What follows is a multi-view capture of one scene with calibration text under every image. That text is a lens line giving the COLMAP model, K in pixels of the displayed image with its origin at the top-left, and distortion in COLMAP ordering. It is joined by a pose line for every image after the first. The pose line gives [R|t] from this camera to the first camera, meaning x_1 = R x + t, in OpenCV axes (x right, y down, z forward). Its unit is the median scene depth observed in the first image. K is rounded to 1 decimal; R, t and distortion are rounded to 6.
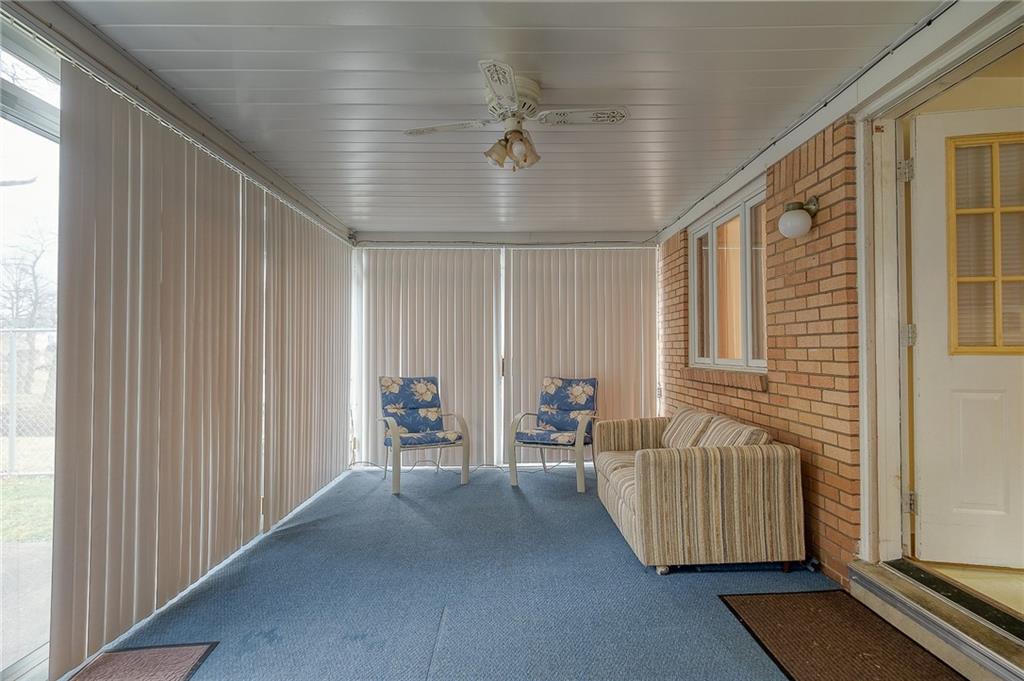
lens RADIAL K [[525.8, 0, 513.2], [0, 525.8, 339.4], [0, 0, 1]] dist [-0.000459, 0.000052]
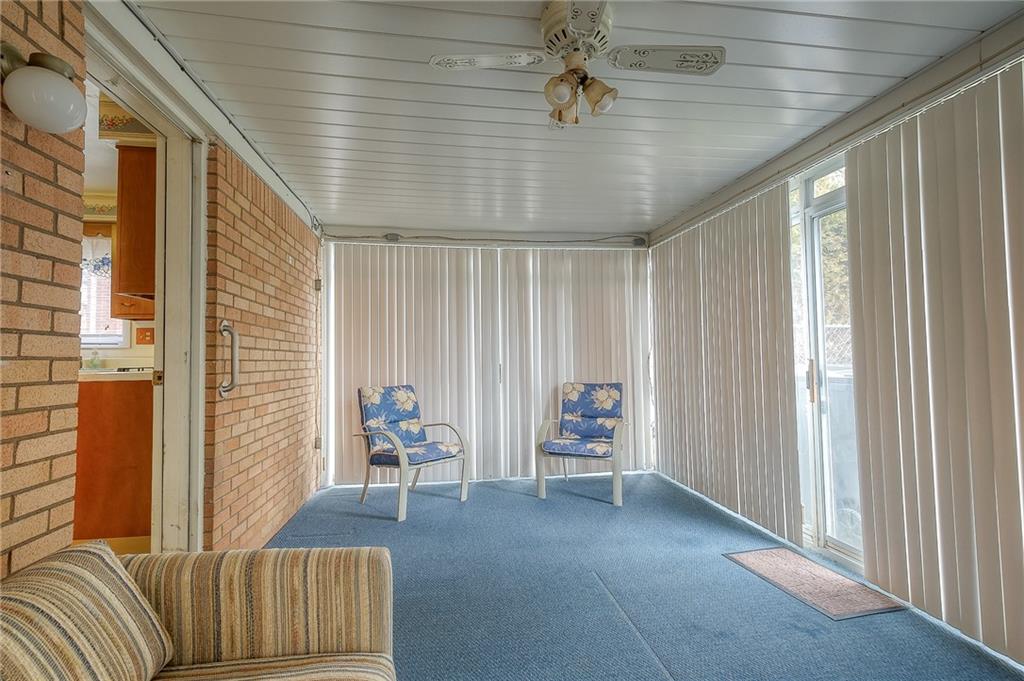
lens RADIAL K [[486.7, 0, 514.2], [0, 486.7, 341.9], [0, 0, 1]] dist [0.000970, 0.000048]
pose [[-0.989910, 0.013021, -0.141097, 0.188532], [0.020869, 0.998308, -0.054283, 0.036934], [0.140151, -0.056680, -0.988507, 1.592001]]
